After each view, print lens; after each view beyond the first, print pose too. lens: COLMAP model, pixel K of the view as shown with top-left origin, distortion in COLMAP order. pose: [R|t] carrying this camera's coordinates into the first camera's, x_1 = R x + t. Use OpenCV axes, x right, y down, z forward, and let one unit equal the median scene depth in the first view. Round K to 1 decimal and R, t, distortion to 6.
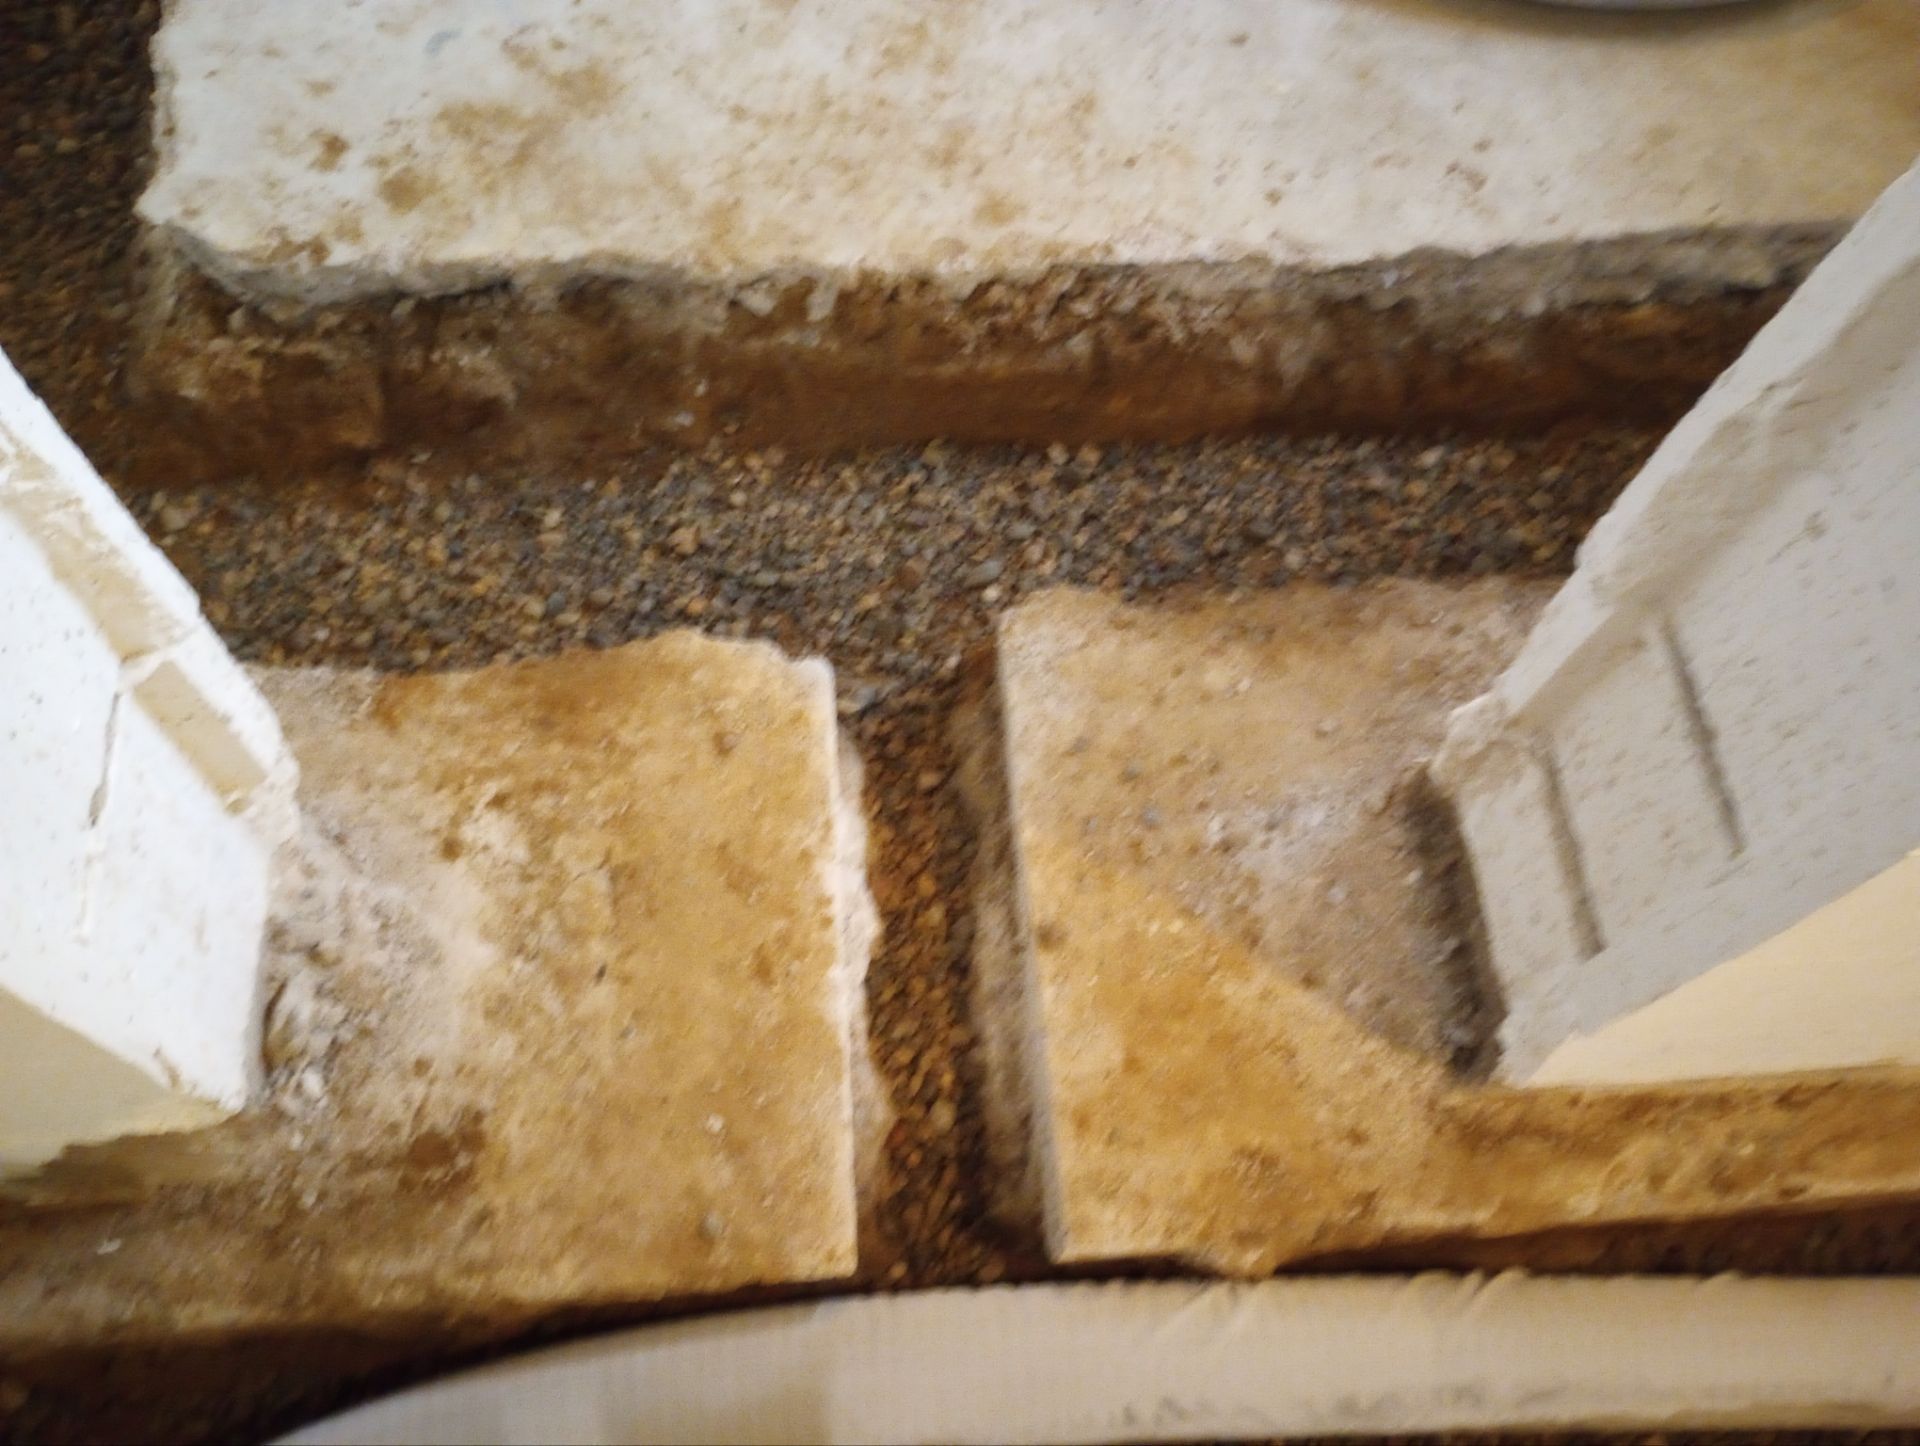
lens RADIAL K [[1540.8, 0, 960.0], [0, 1540.8, 723.0], [0, 0, 1]] dist [0.024828, -0.072708]
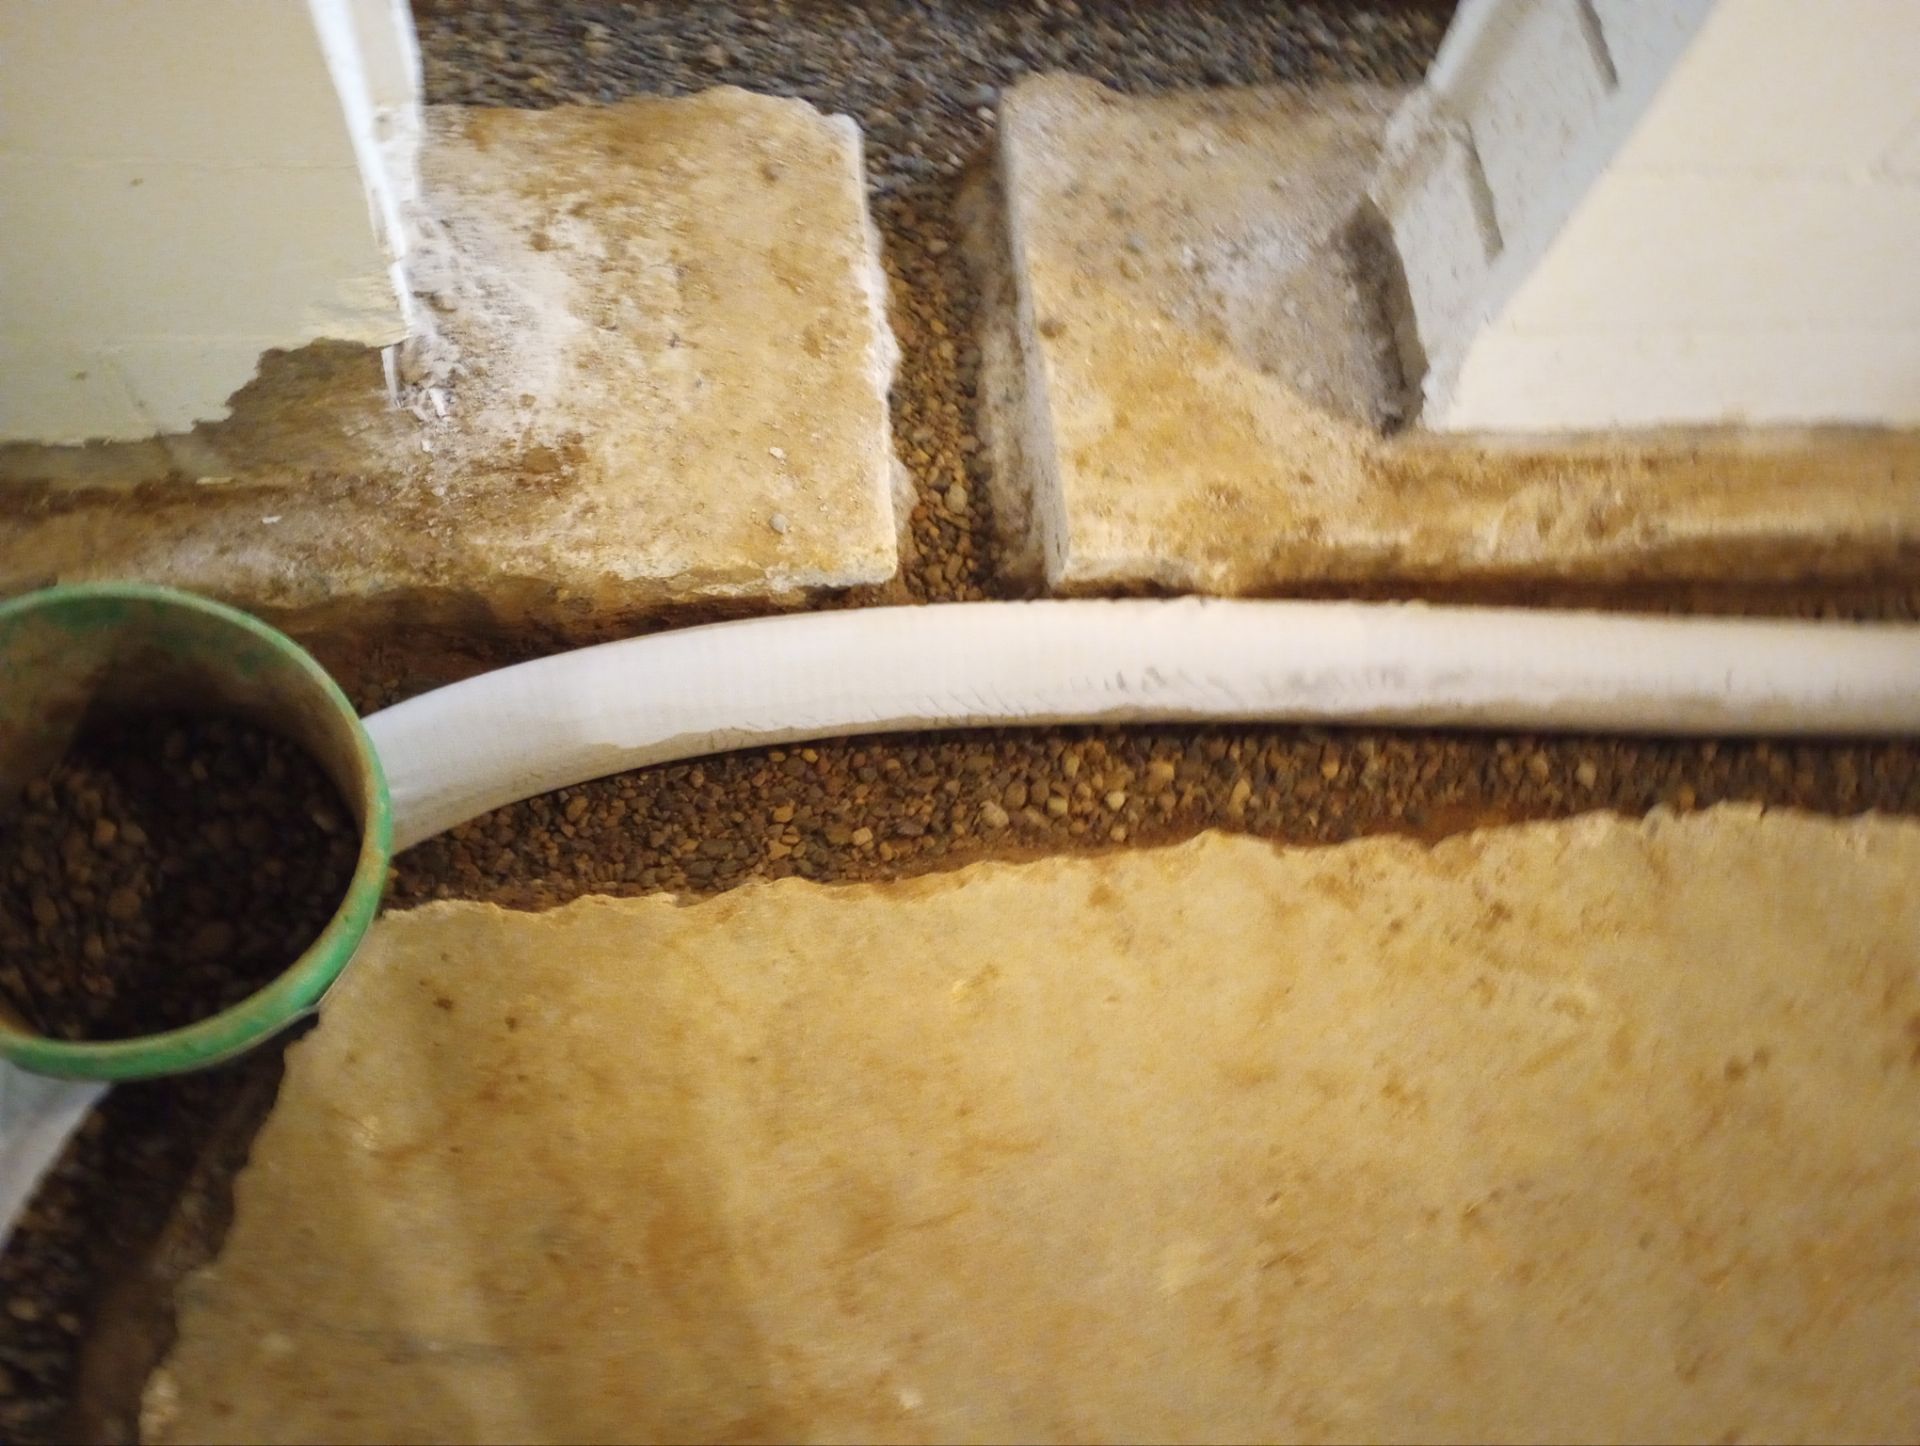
lens RADIAL K [[1481.3, 0, 960.0], [0, 1481.3, 723.0], [0, 0, 1]] dist [-0.000032, 0.000059]
pose [[0.998494, -0.001207, 0.054844, -0.074232], [-0.002975, 0.997094, 0.076117, 0.351280], [-0.054777, -0.076165, 0.995589, -0.152596]]
